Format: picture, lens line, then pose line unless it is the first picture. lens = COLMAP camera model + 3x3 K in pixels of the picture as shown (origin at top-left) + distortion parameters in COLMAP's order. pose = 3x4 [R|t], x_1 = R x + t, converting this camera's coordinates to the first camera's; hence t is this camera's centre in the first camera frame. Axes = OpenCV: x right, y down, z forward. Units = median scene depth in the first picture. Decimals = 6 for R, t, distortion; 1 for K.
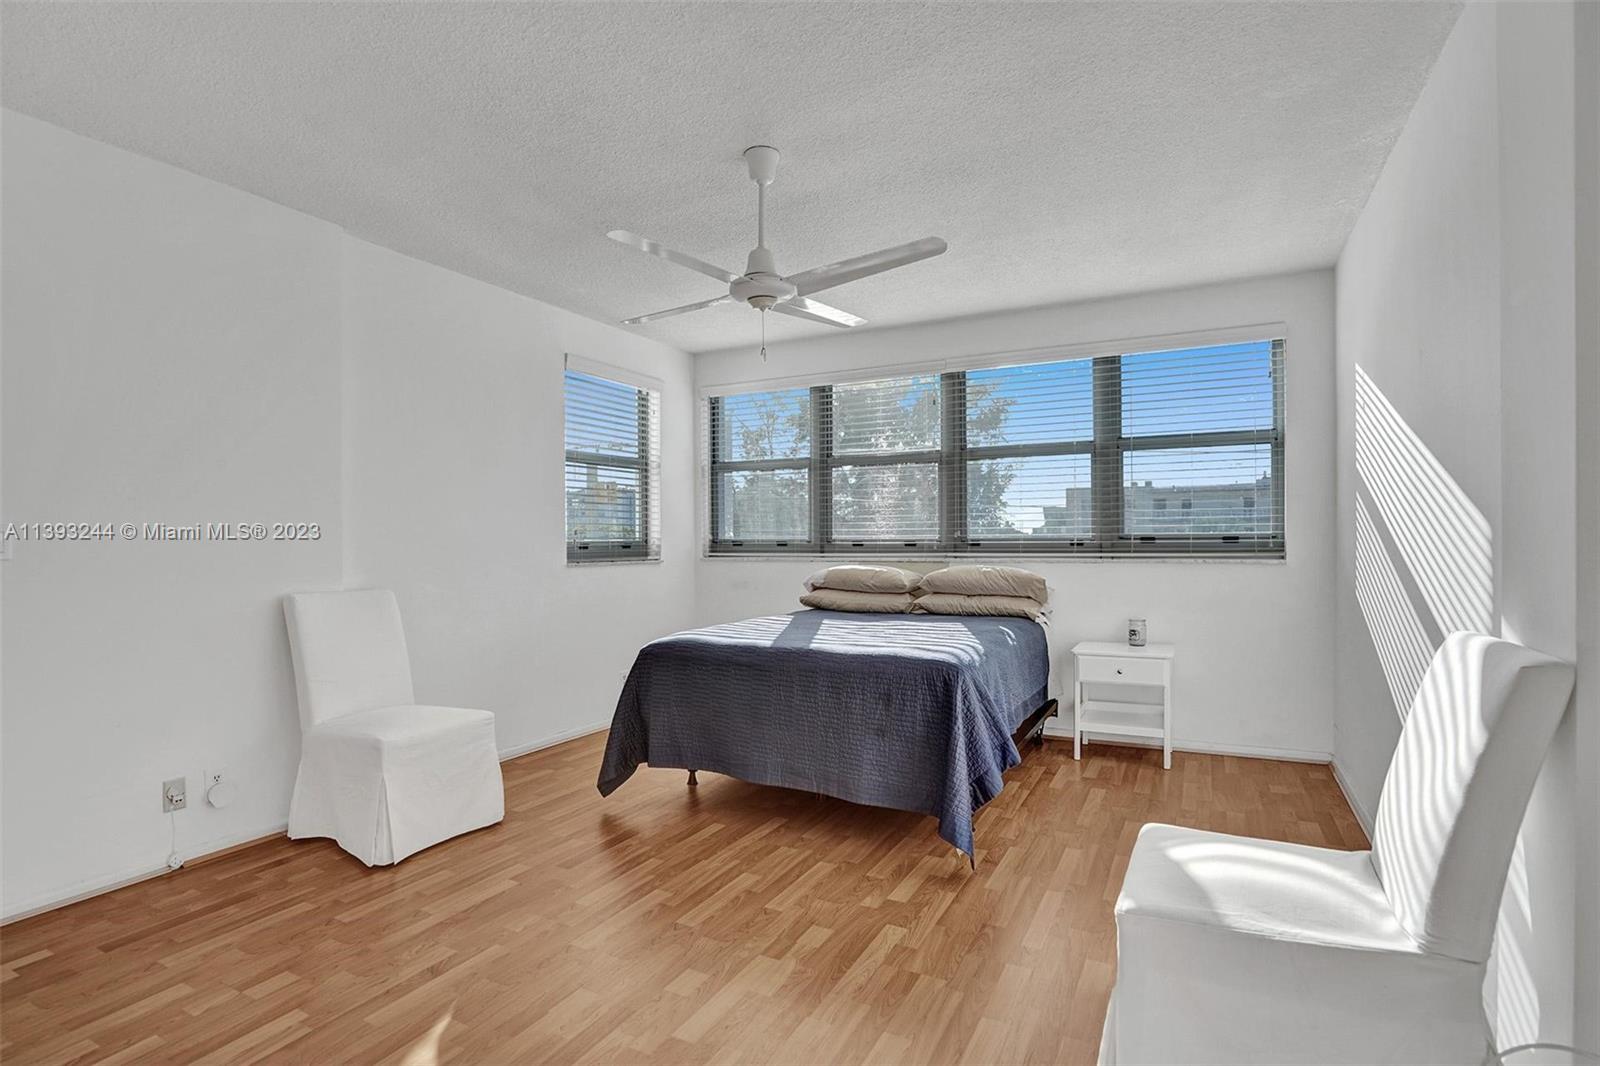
lens RADIAL K [[781.2, 0, 798.3], [0, 781.2, 537.8], [0, 0, 1]] dist [-0.055096, 0.027953]
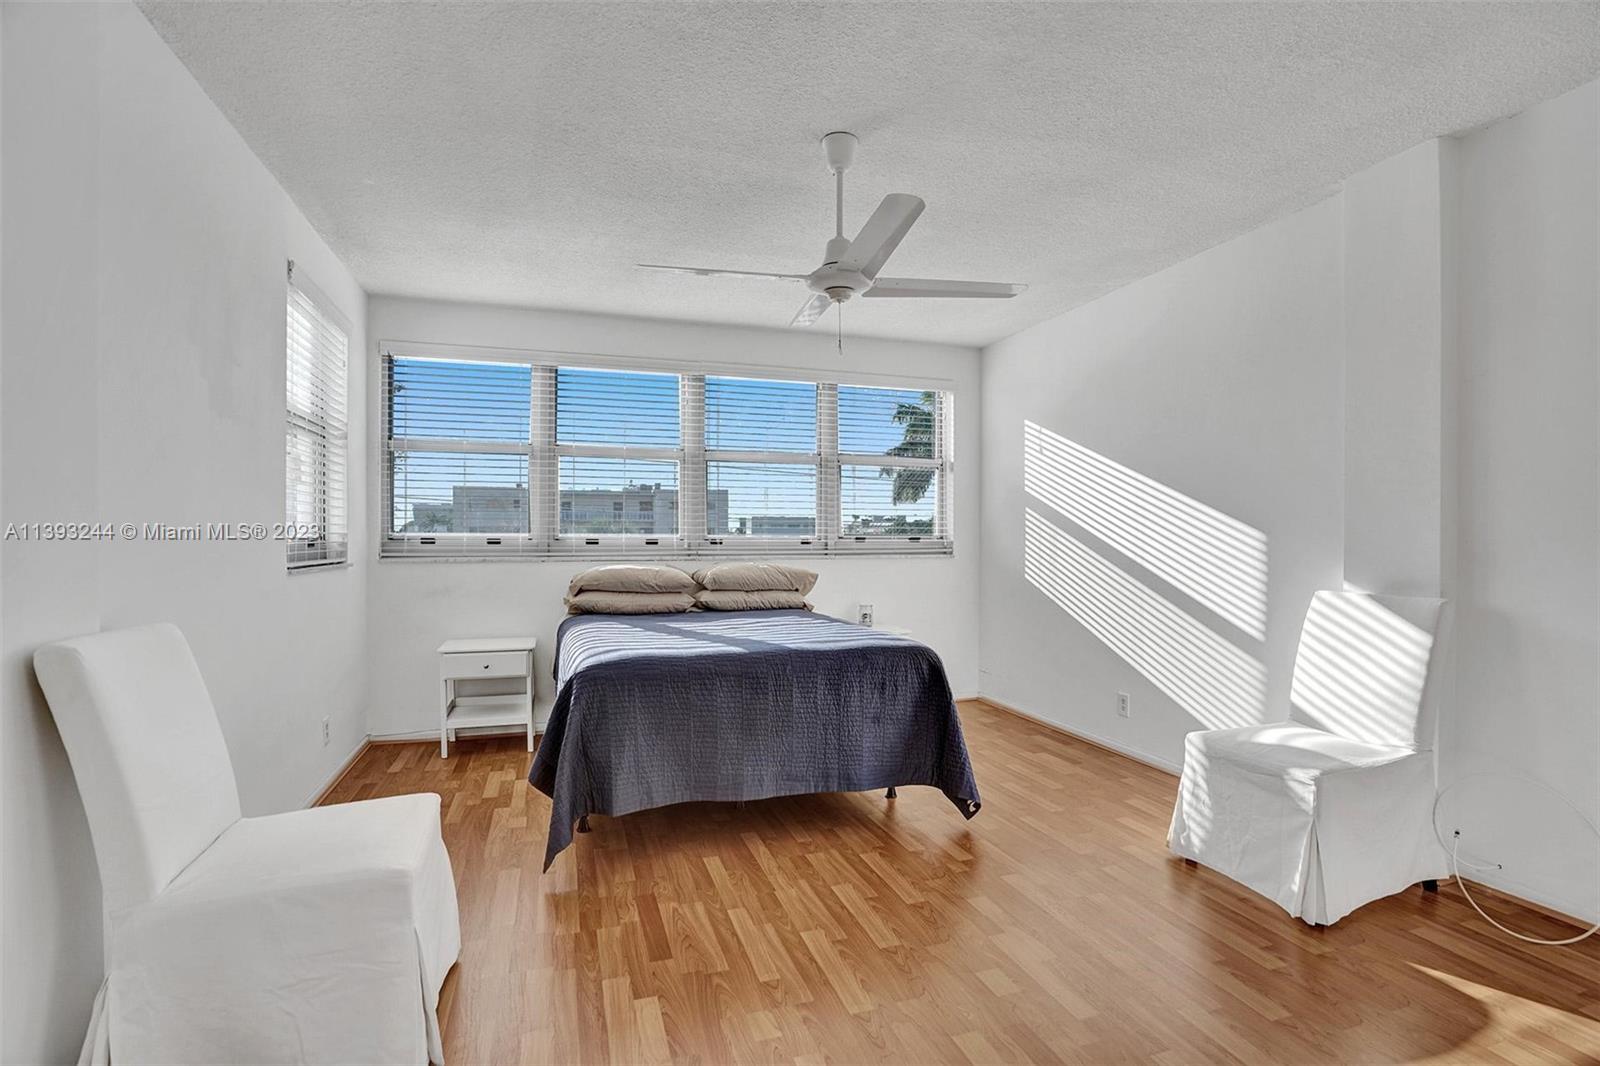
lens RADIAL K [[749.8, 0, 800.0], [0, 749.8, 533.0], [0, 0, 1]] dist [-0.031554, 0.000060]
pose [[0.692367, 0.012528, 0.721437, -0.643056], [-0.009490, 0.999921, -0.008256, 0.002884], [-0.721483, -0.001130, 0.692431, 0.327881]]
